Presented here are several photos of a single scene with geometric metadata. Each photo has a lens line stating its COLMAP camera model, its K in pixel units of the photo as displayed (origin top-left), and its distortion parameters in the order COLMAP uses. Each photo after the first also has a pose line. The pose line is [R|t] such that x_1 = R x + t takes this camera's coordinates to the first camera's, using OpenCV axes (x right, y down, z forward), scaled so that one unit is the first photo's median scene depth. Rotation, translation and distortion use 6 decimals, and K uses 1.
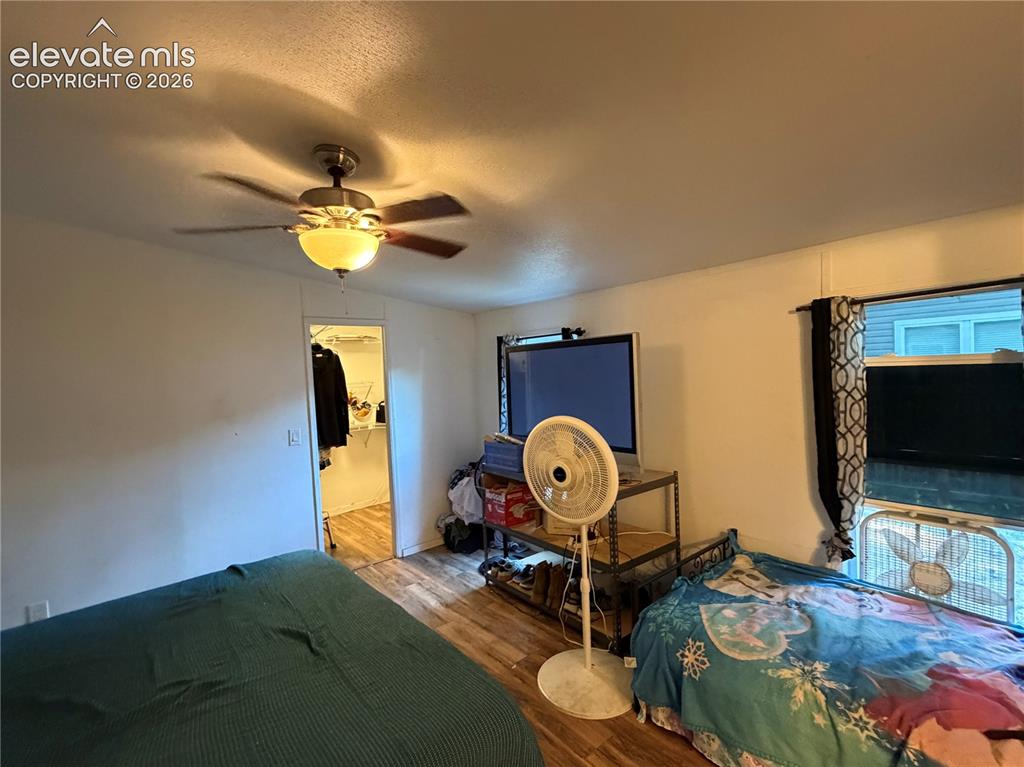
lens RADIAL K [[484.5, 0, 507.8], [0, 484.5, 381.3], [0, 0, 1]] dist [0.005692, 0.000291]
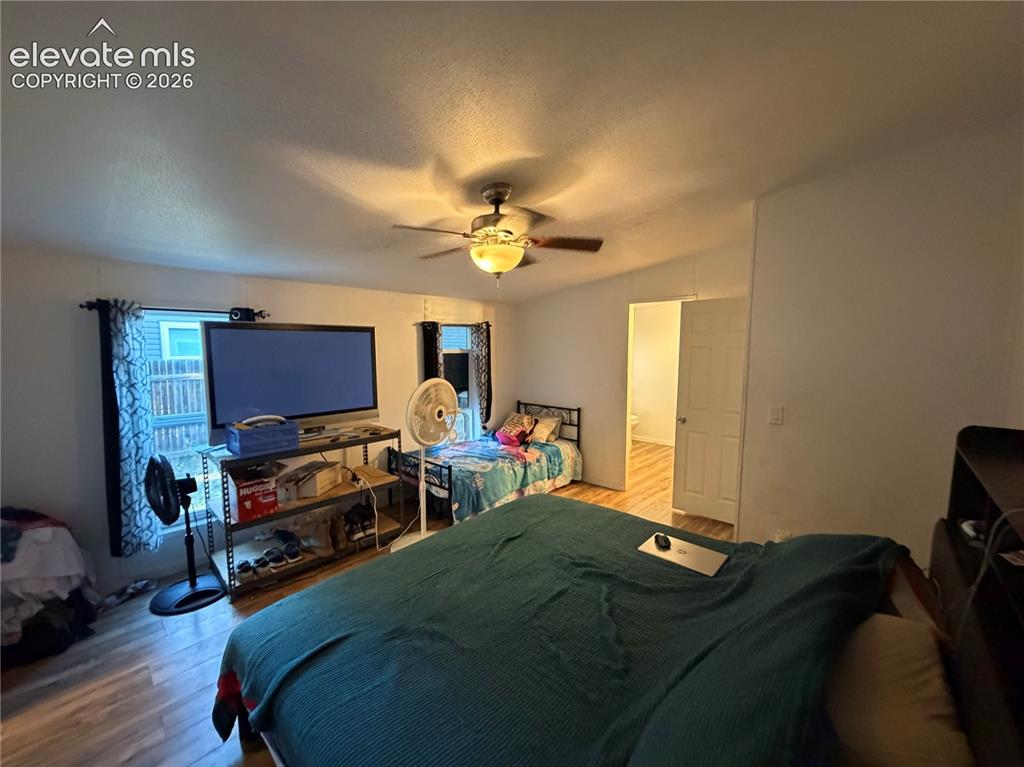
lens RADIAL K [[406.3, 0, 507.7], [0, 406.3, 387.3], [0, 0, 1]] dist [-0.000580, 0.000016]
pose [[-0.134606, -0.046650, 0.989800, -1.156103], [0.041035, 0.997772, 0.052606, 0.040277], [-0.990049, 0.047698, -0.132392, 0.873926]]
